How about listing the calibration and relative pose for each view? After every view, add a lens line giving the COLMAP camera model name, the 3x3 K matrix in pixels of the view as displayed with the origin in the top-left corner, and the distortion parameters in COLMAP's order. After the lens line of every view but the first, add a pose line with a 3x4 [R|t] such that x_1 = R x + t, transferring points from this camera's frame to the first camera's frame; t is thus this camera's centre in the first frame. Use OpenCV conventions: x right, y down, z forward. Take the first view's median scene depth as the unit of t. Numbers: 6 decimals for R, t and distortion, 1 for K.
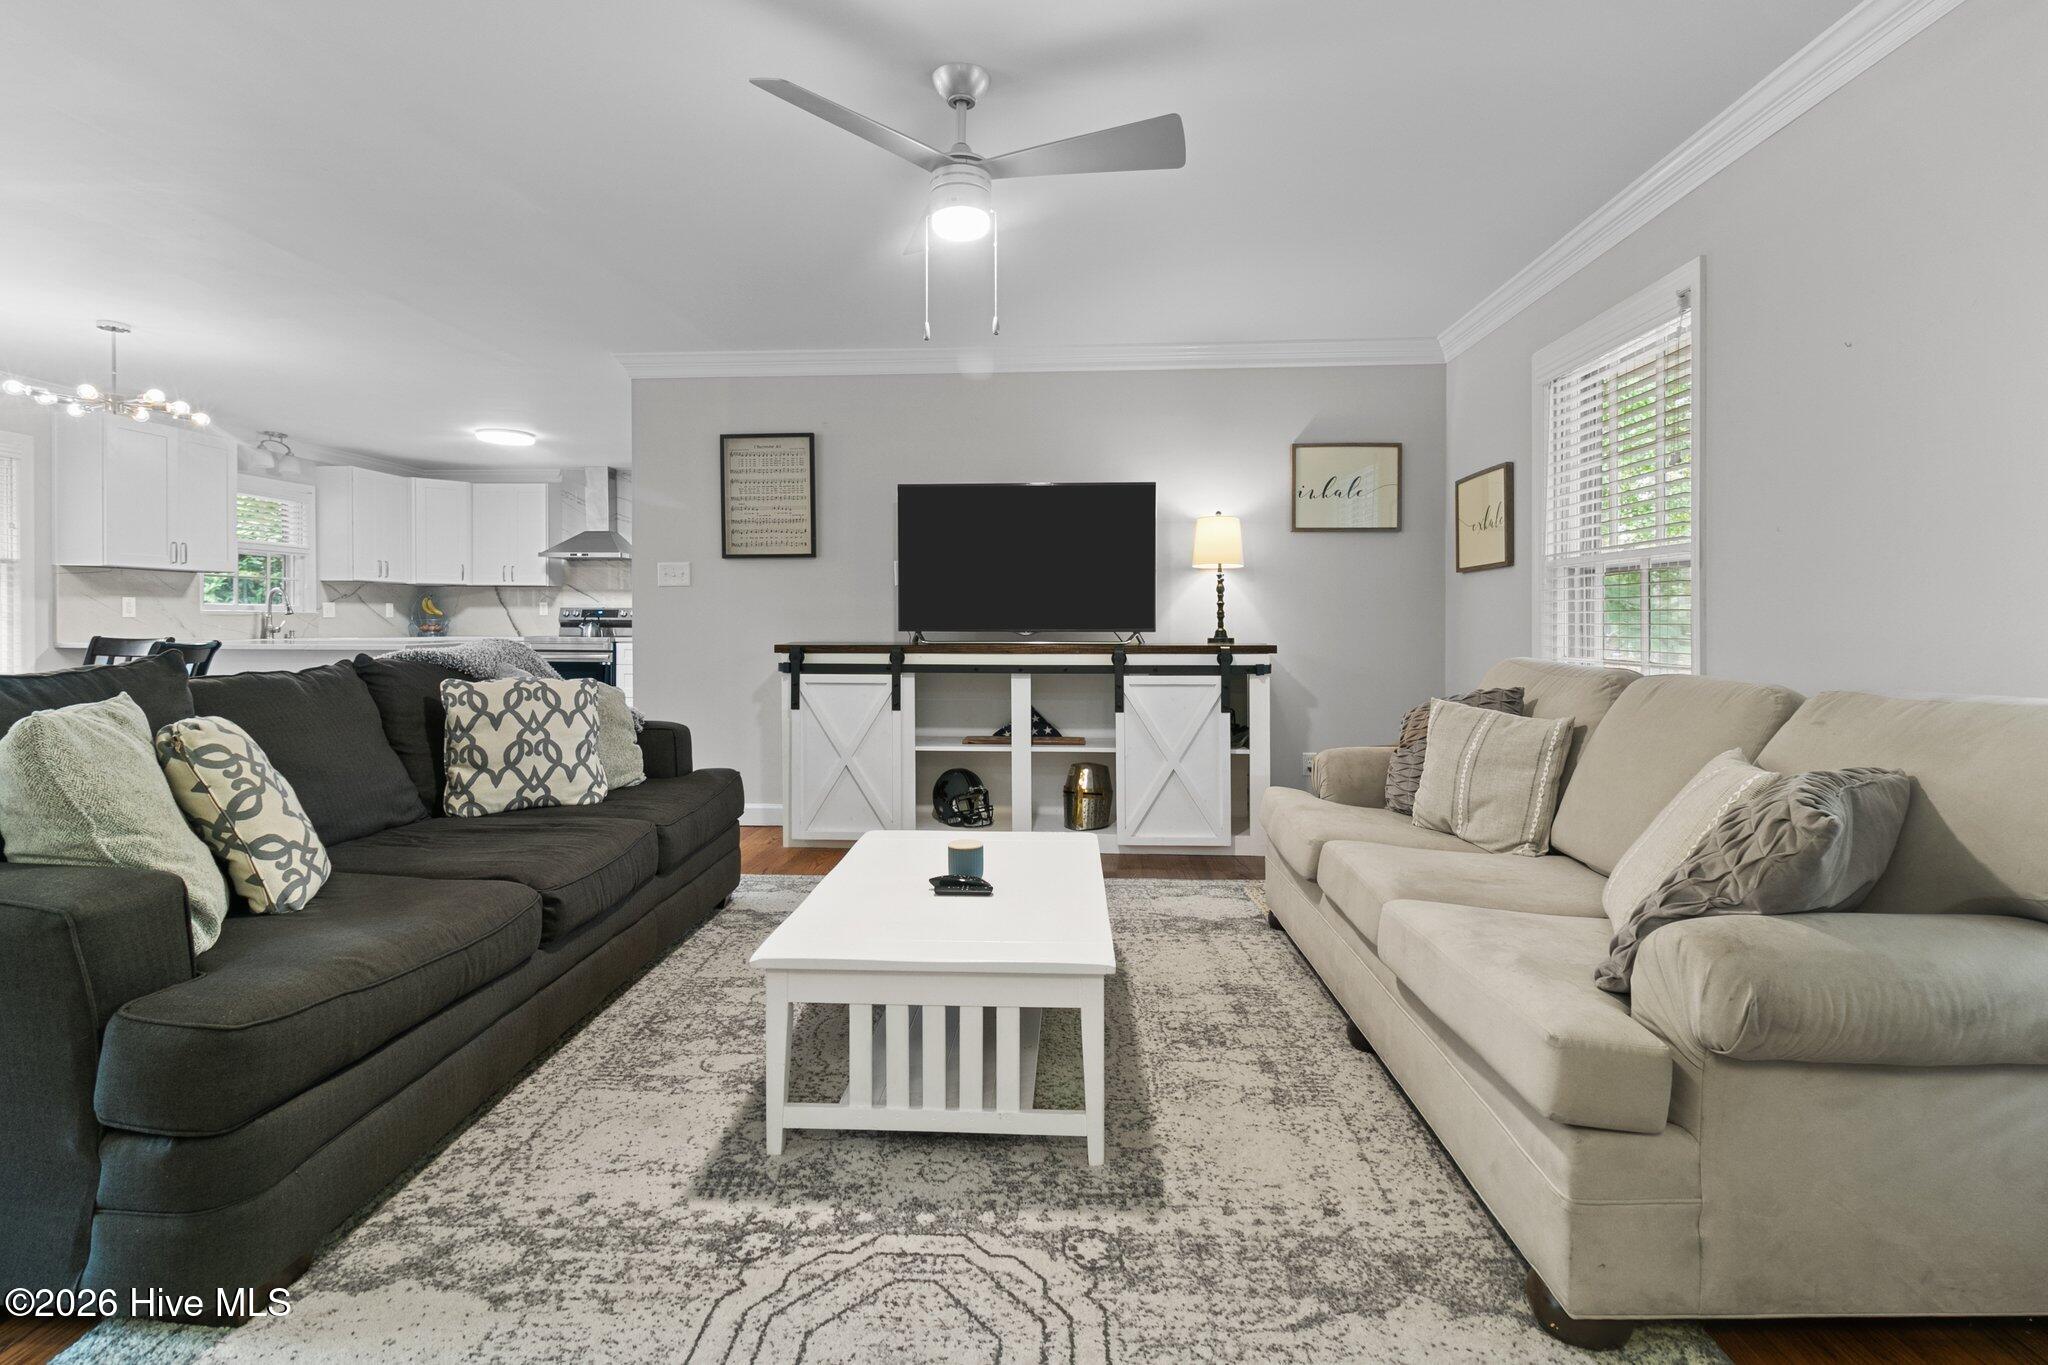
lens RADIAL K [[962.5, 0, 1022.2], [0, 962.5, 631.4], [0, 0, 1]] dist [-0.000111, -0.000122]
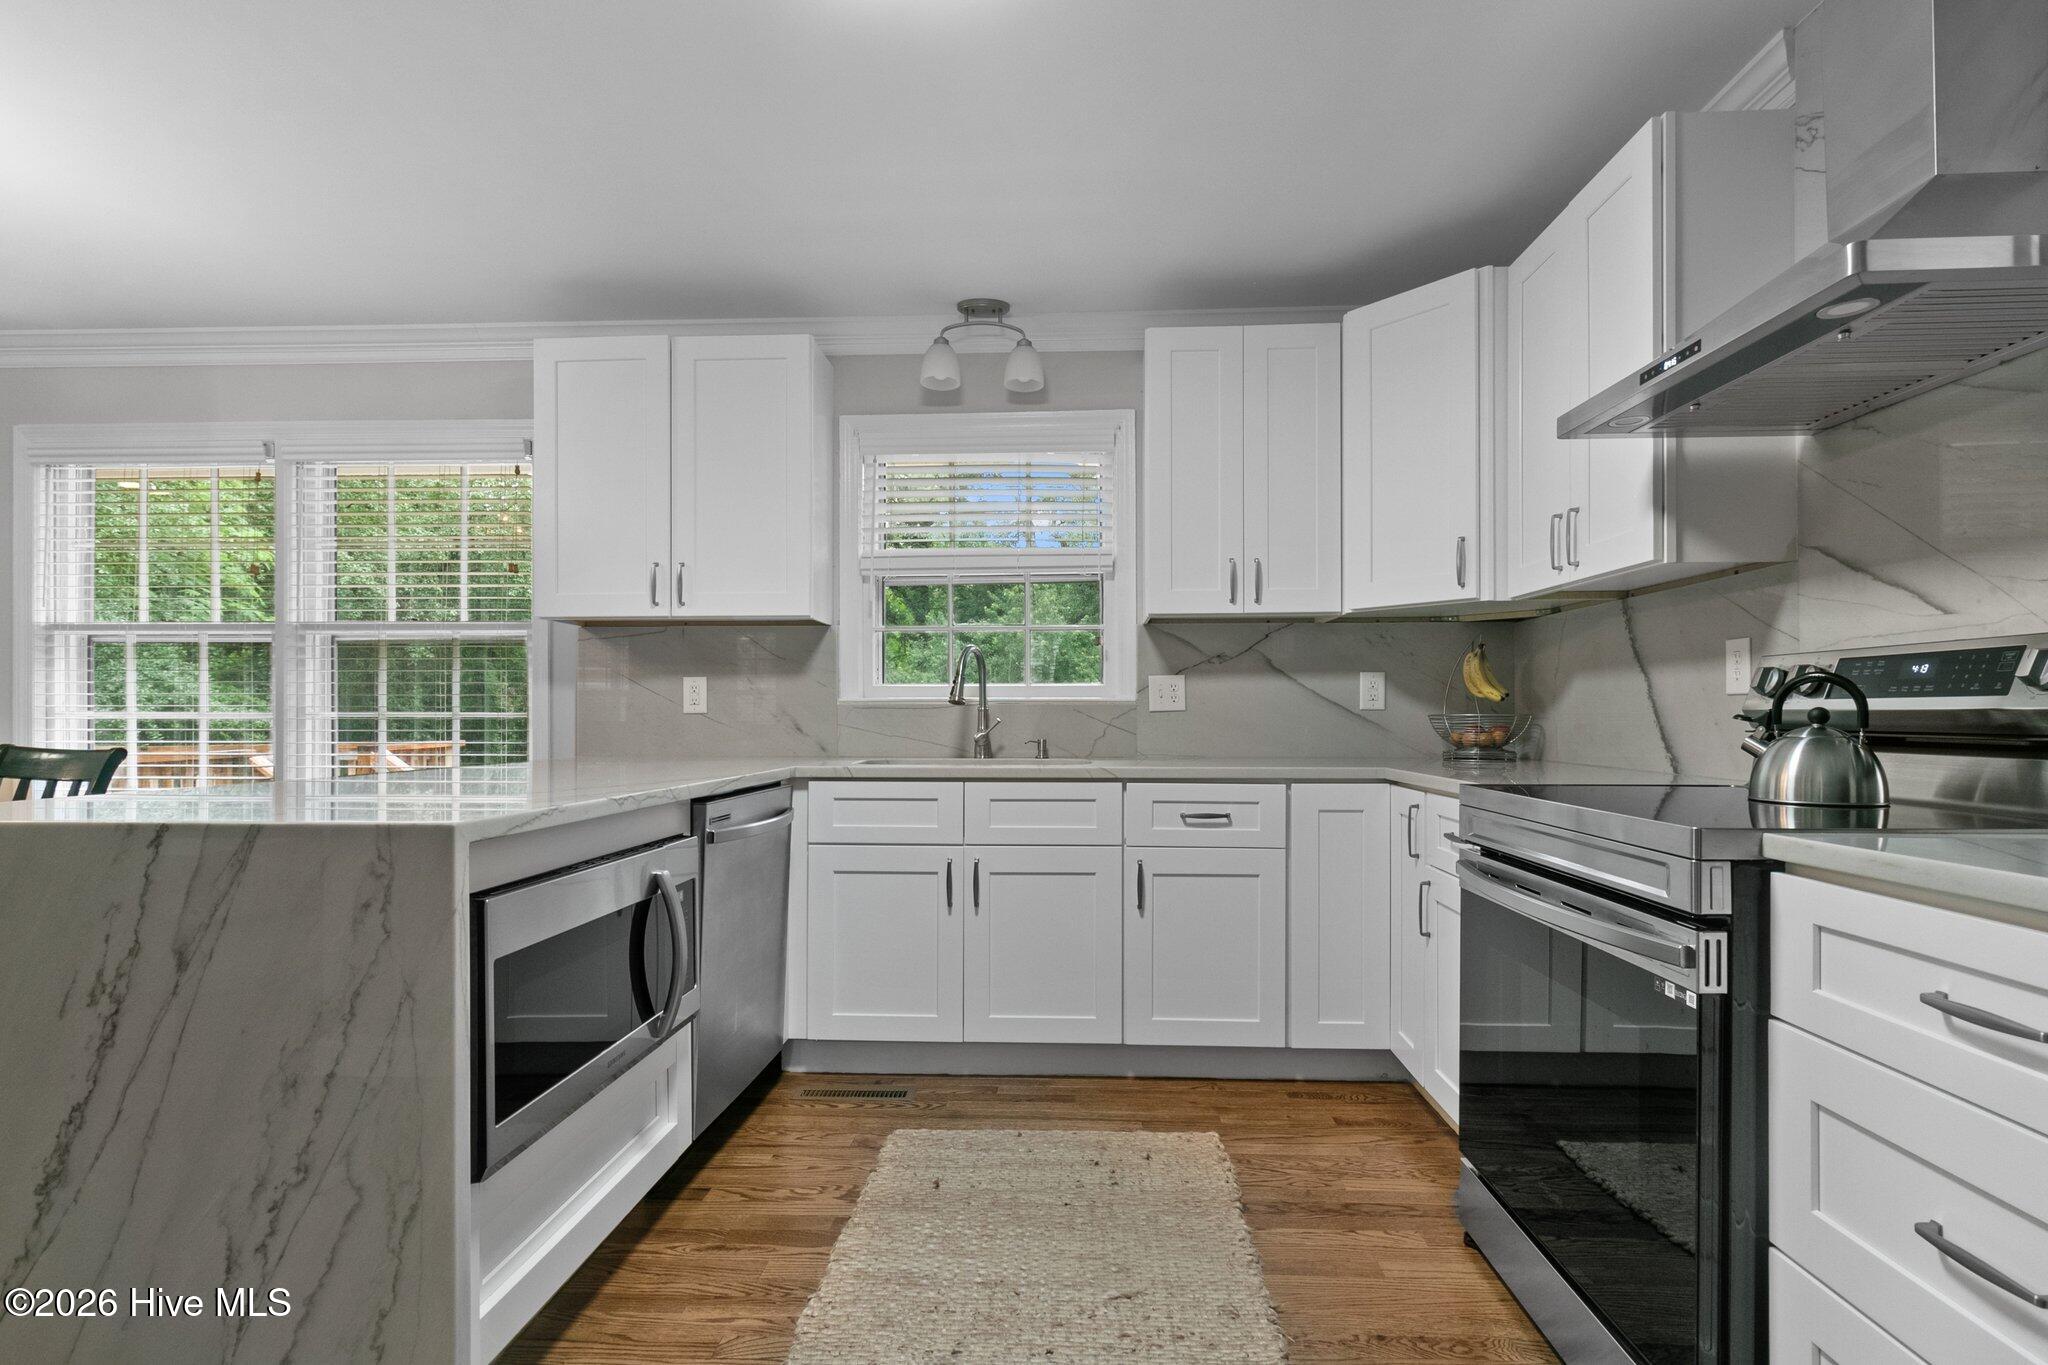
lens RADIAL K [[970.5, 0, 1027.1], [0, 970.5, 715.8], [0, 0, 1]] dist [0.001948, 0.000203]
pose [[-0.003699, -0.001141, -0.999993, -0.330922], [-0.007431, 0.999972, -0.001114, -0.012406], [0.999966, 0.007427, -0.003707, 1.079253]]
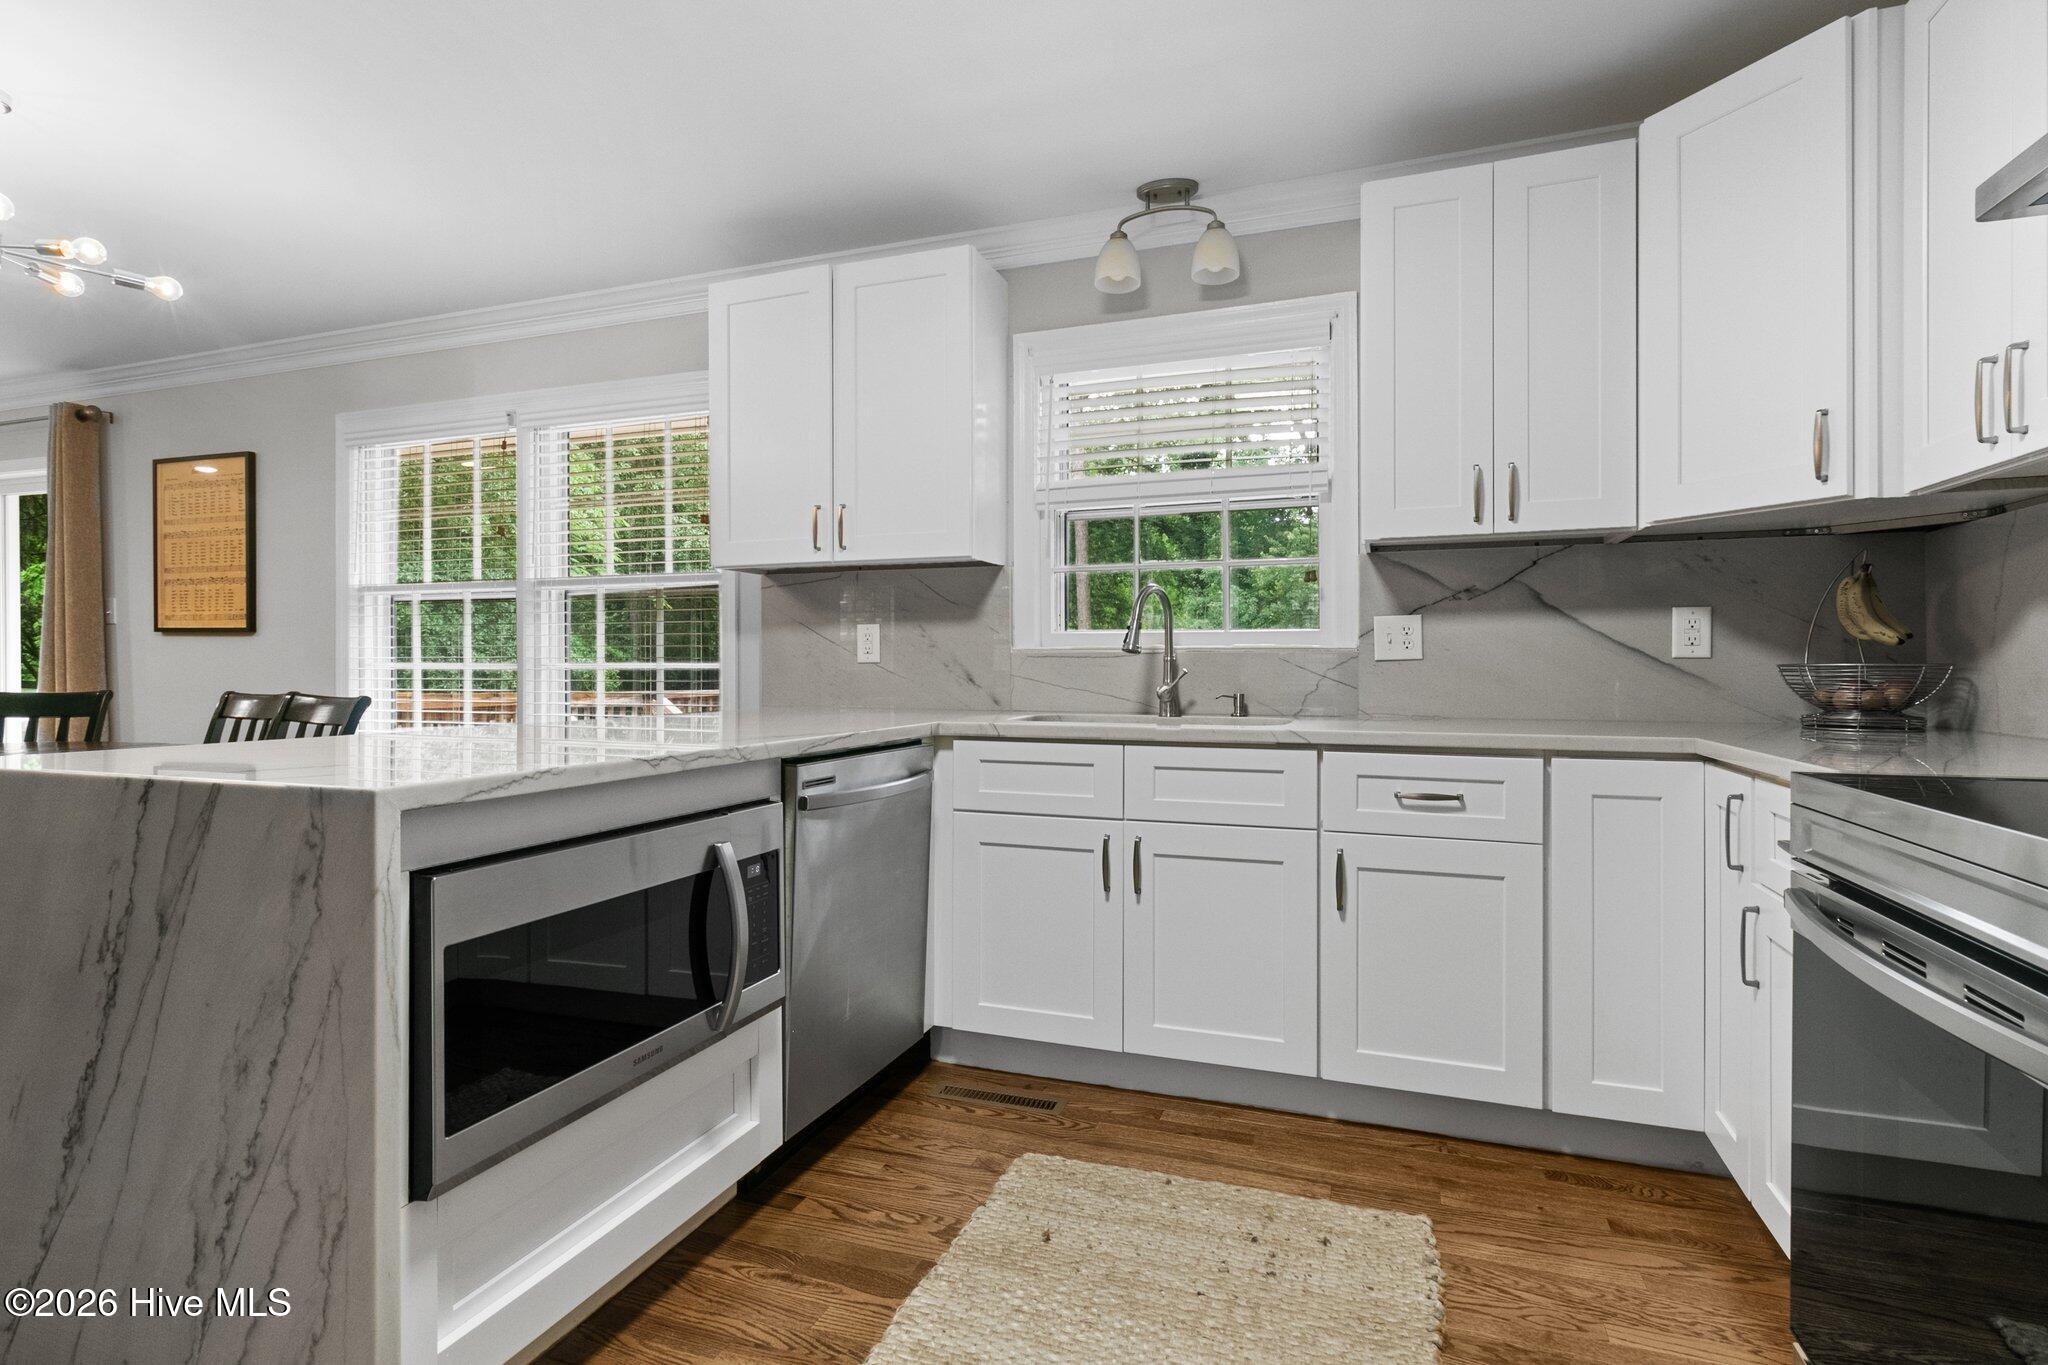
lens RADIAL K [[989.5, 0, 1024.3], [0, 989.5, 665.0], [0, 0, 1]] dist [-0.000780, 0.001566]
pose [[-0.294609, -0.002783, -0.955614, -0.393855], [-0.007192, 0.999974, -0.000695, -0.012668], [0.955591, 0.006668, -0.294622, 1.122233]]
